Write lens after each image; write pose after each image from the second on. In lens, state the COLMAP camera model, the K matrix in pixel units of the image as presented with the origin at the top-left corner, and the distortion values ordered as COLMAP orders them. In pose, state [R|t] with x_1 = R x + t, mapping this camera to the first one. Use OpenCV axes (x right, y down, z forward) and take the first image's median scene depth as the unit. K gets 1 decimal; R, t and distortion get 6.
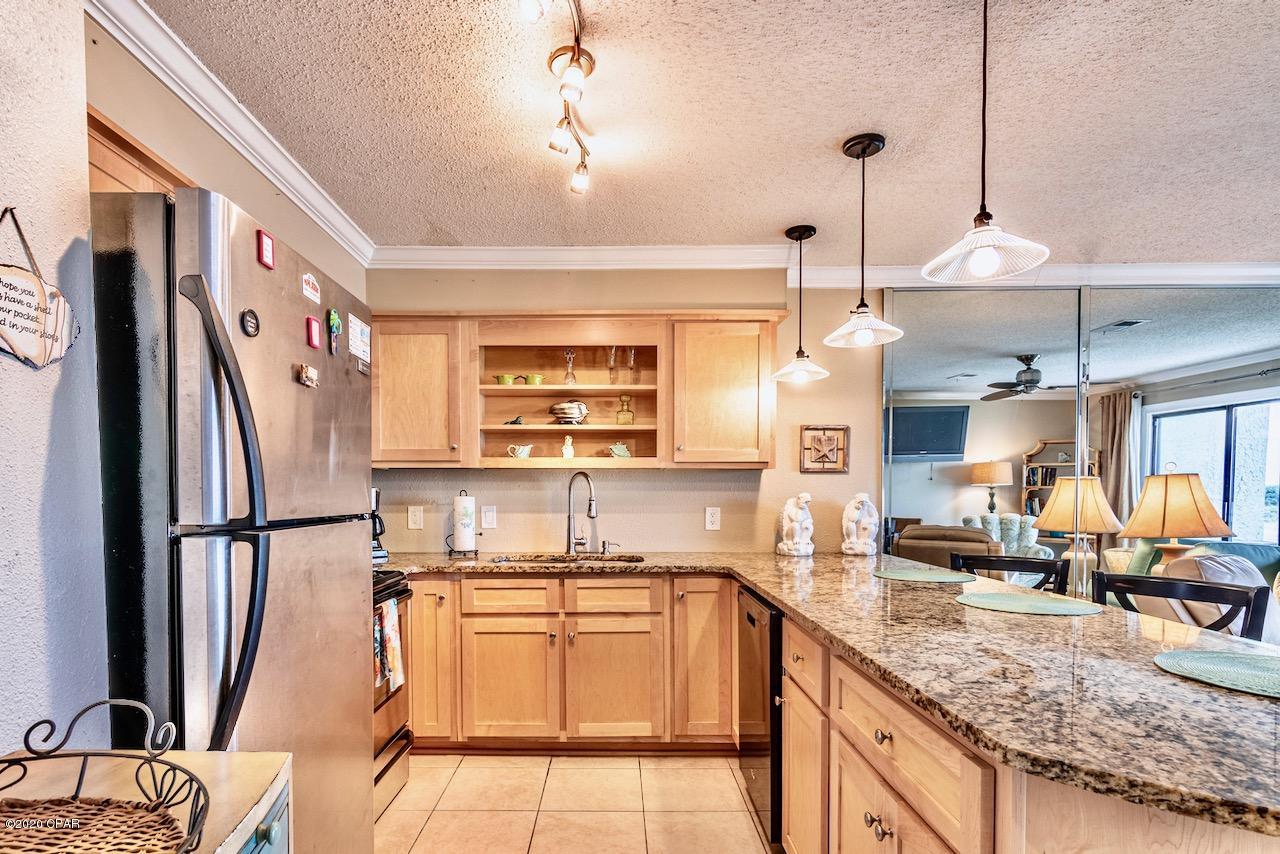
lens RADIAL K [[675.6, 0, 606.3], [0, 675.6, 514.0], [0, 0, 1]] dist [0.000786, 0.000724]
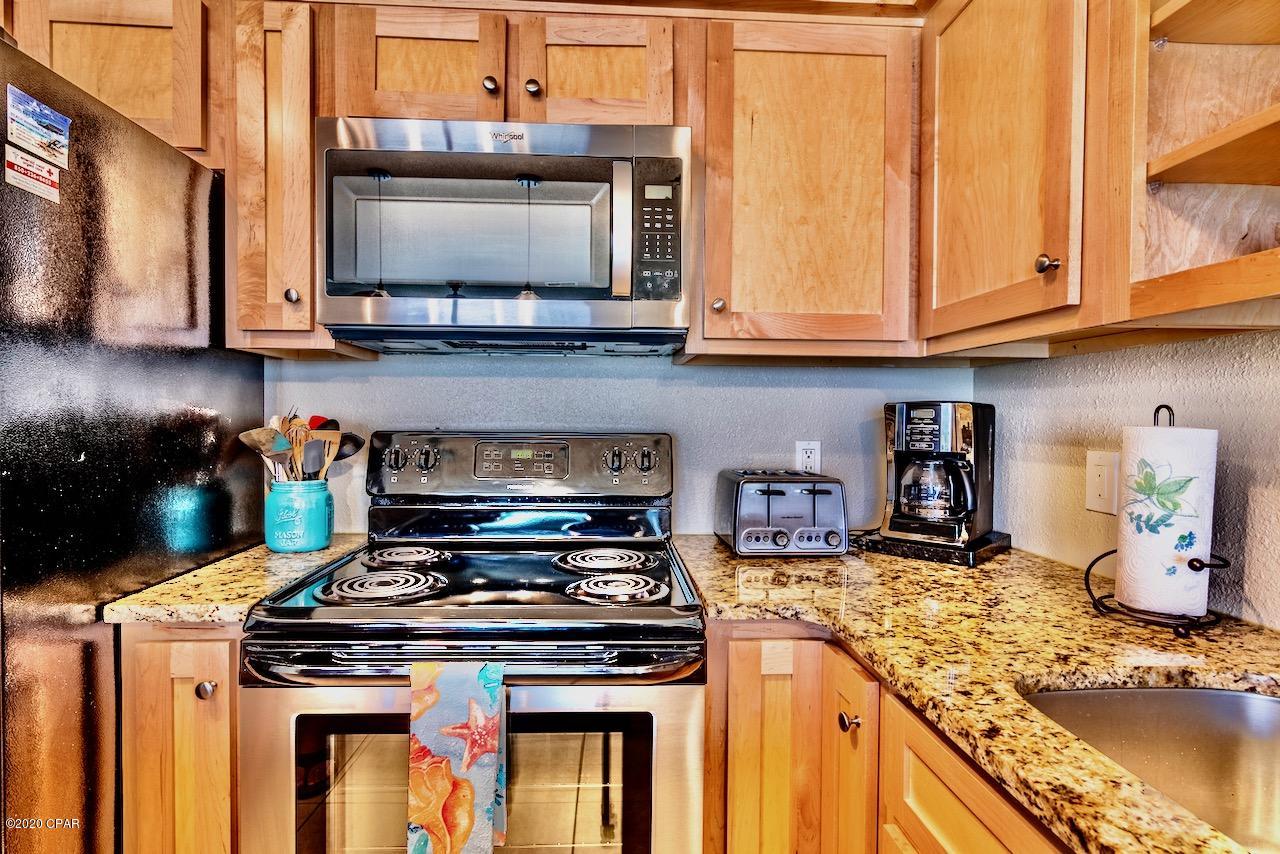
lens RADIAL K [[647.4, 0, 625.5], [0, 647.4, 431.2], [0, 0, 1]] dist [0.004034, 0.000781]
pose [[0.045921, 0.024786, -0.998638, 0.066008], [-0.044062, 0.998769, 0.022763, -0.020563], [0.997973, 0.042957, 0.046957, 0.782740]]
